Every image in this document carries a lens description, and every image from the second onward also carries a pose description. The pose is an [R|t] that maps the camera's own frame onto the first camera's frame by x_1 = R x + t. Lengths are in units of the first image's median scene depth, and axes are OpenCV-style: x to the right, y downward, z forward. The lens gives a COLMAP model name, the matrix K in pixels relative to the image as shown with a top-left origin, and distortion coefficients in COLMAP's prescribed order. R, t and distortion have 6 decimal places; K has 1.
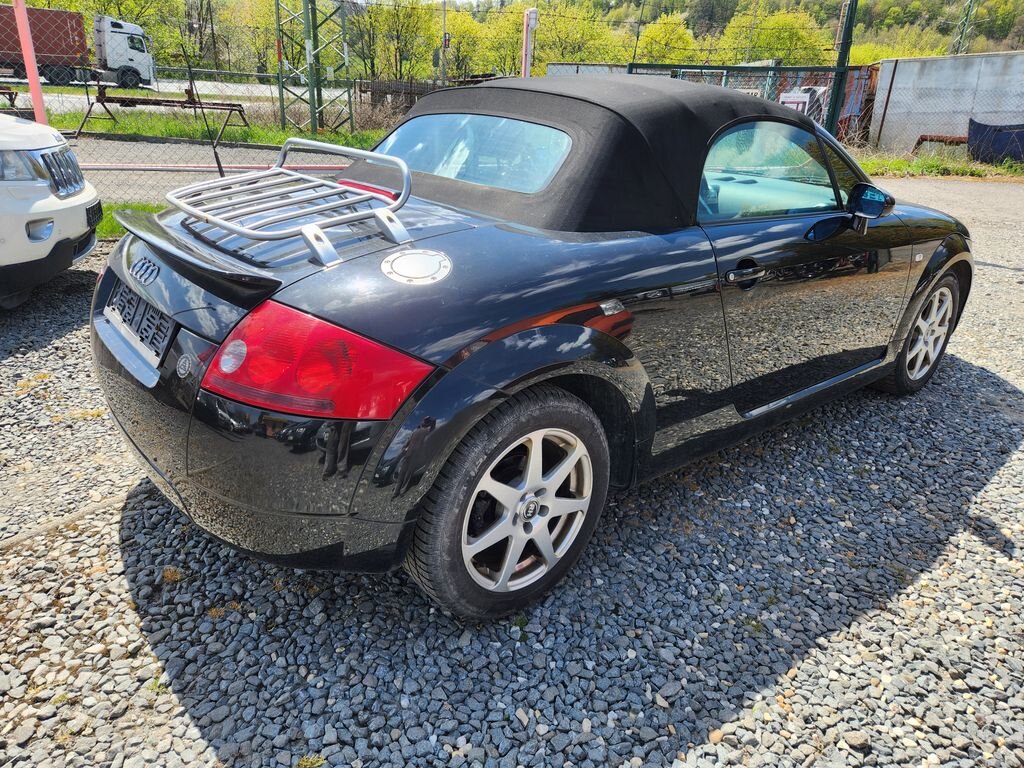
lens RADIAL K [[679.5, 0, 509.8], [0, 679.5, 374.0], [0, 0, 1]] dist [0.072476, -0.060258]
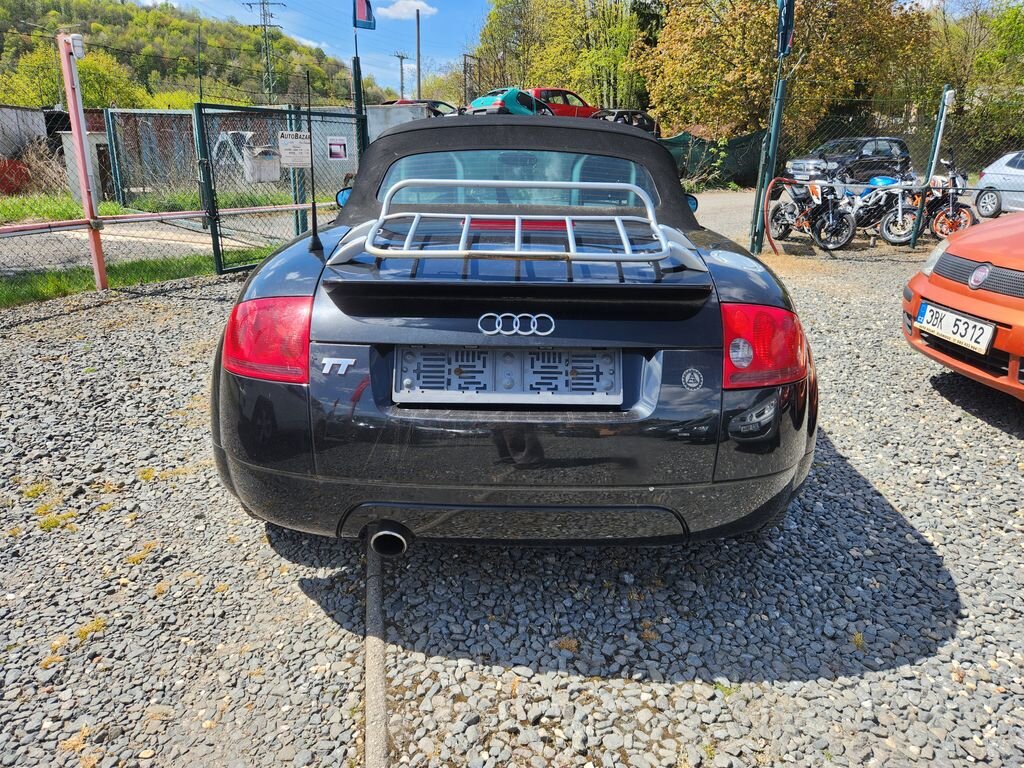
lens RADIAL K [[683.5, 0, 512.0], [0, 683.5, 384.0], [0, 0, 1]] dist [0.066814, -0.054932]
pose [[0.639402, -0.263944, 0.722148, -1.134616], [0.296626, 0.951201, 0.085025, -0.146541], [-0.709350, 0.159843, 0.686493, 0.367412]]
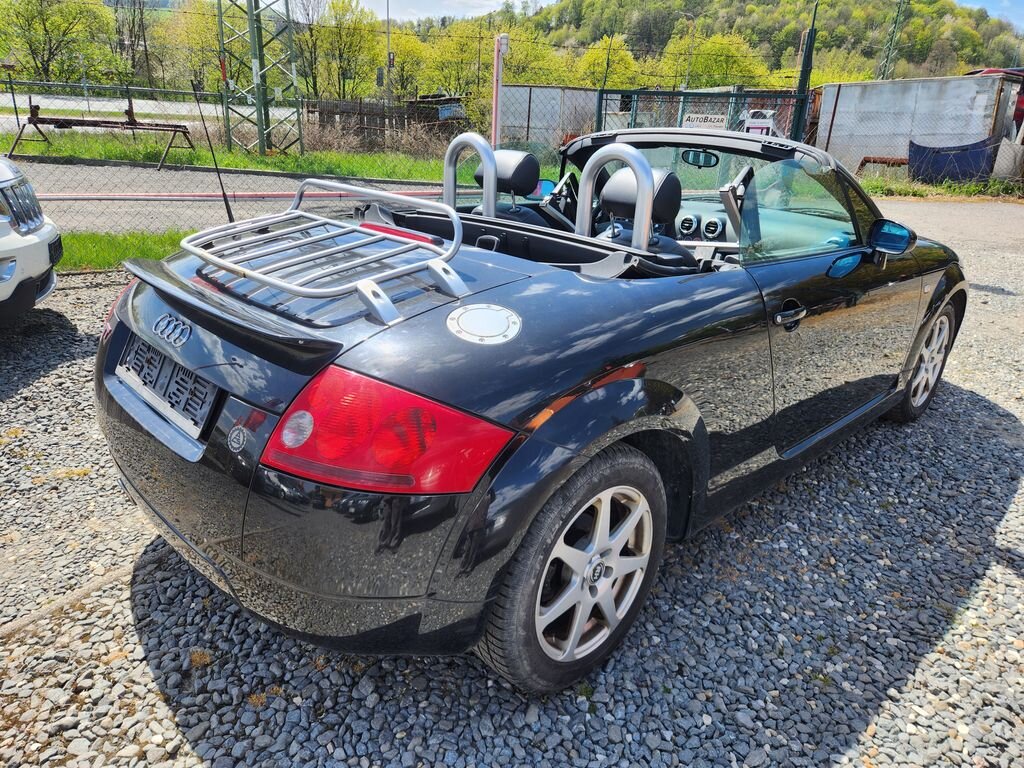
lens RADIAL K [[683.5, 0, 512.0], [0, 683.5, 384.0], [0, 0, 1]] dist [0.066814, -0.054932]
pose [[0.996913, -0.026494, 0.073911, -0.138841], [0.027472, 0.999548, -0.012239, -0.049931], [-0.073553, 0.014231, 0.997190, 0.048050]]
